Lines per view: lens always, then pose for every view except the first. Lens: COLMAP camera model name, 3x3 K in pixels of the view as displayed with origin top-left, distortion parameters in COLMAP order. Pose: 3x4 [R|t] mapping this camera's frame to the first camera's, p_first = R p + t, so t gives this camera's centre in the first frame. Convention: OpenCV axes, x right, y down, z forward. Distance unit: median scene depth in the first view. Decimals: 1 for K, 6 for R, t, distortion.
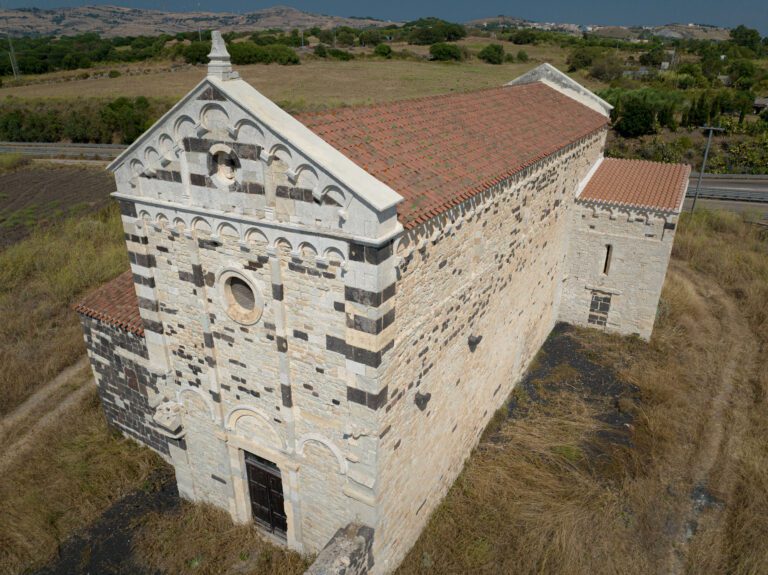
lens RADIAL K [[539.8, 0, 384.0], [0, 539.8, 287.5], [0, 0, 1]] dist [-0.033441, -0.006201]
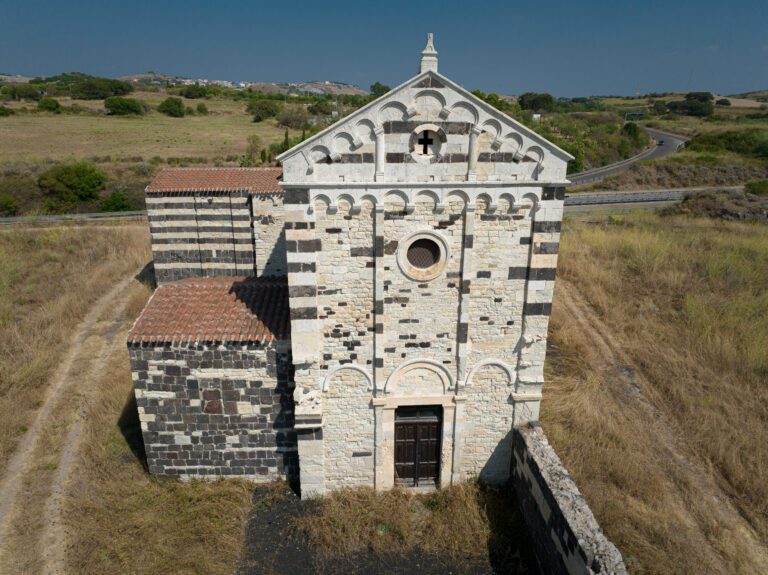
lens RADIAL K [[539.8, 0, 384.0], [0, 539.8, 287.5], [0, 0, 1]] dist [-0.033441, -0.006201]
pose [[0.839263, -0.170078, 0.516440, -0.907668], [0.215999, 0.975944, -0.029614, 0.094564], [-0.498980, 0.136405, 0.855811, 0.036666]]
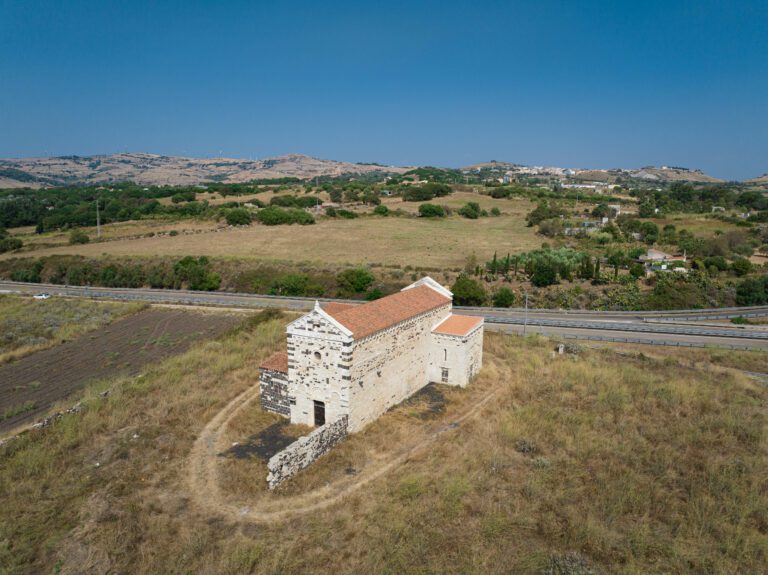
lens RADIAL K [[518.6, 0, 384.0], [0, 518.6, 287.5], [0, 0, 1]] dist [-0.033357, -0.003278]
pose [[0.999971, -0.003918, -0.006562, 0.271396], [0.002257, 0.971706, -0.236183, 0.429048], [0.007302, 0.236161, 0.971686, -2.927471]]
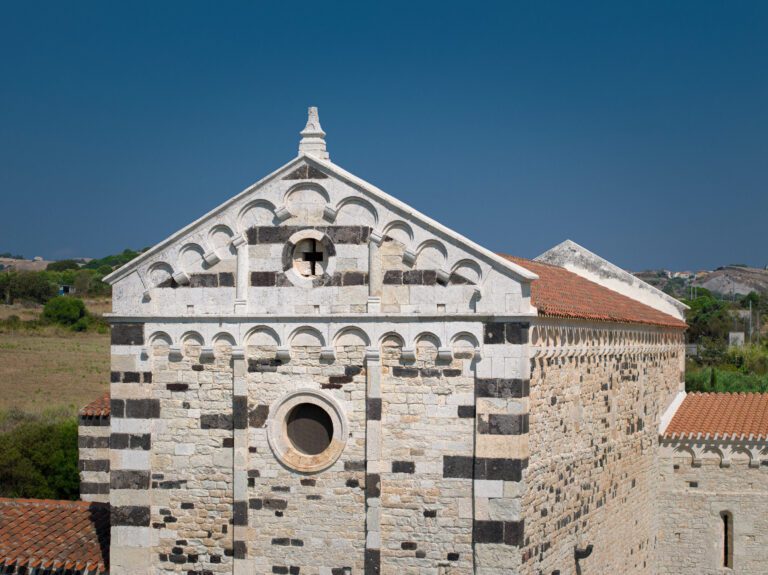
lens RADIAL K [[1525.2, 0, 361.5], [0, 1525.2, 330.0], [0, 0, 1]] dist [-0.090596, 0.214580]
pose [[0.976987, 0.003038, 0.213276, -0.606698], [0.083215, 0.915236, -0.394232, 0.681374], [-0.196396, 0.402908, 0.893921, -0.896497]]
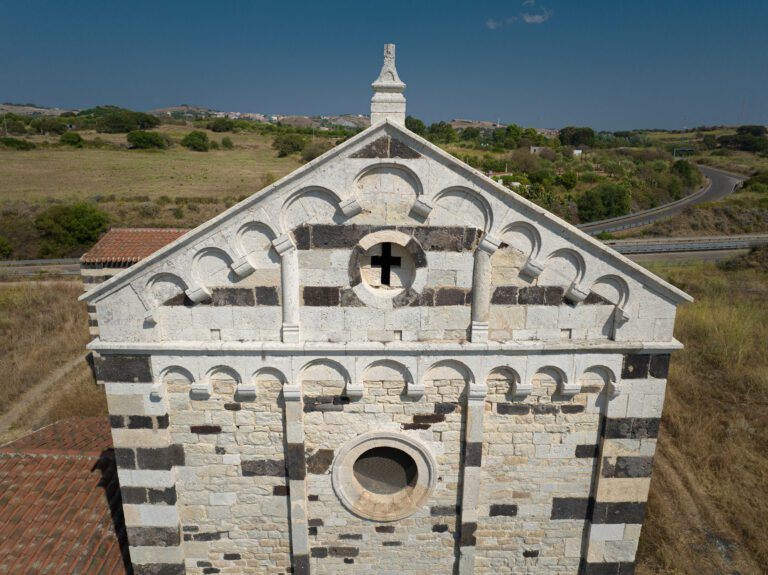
lens RADIAL K [[562.2, 0, 385.1], [0, 562.2, 297.8], [0, 0, 1]] dist [-0.039582, -0.001759]
pose [[0.868010, -0.130687, 0.479040, -0.510551], [0.196325, 0.976460, -0.089348, -0.116237], [-0.456087, 0.171603, 0.873234, 0.391295]]
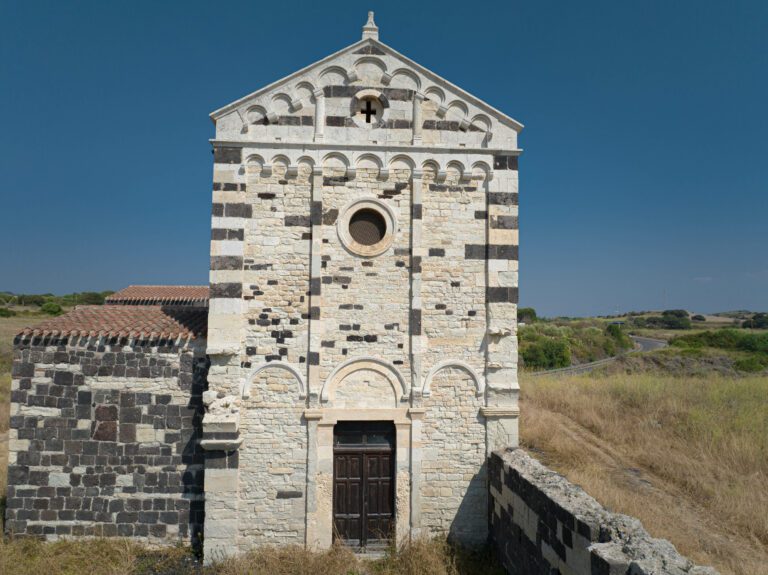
lens RADIAL K [[542.0, 0, 384.4], [0, 542.0, 290.1], [0, 0, 1]] dist [-0.040589, 0.005674]
pose [[0.832267, 0.046573, 0.552416, -0.769708], [0.215286, 0.891107, -0.399475, 0.520735], [-0.510866, 0.451397, 0.731612, 0.249034]]
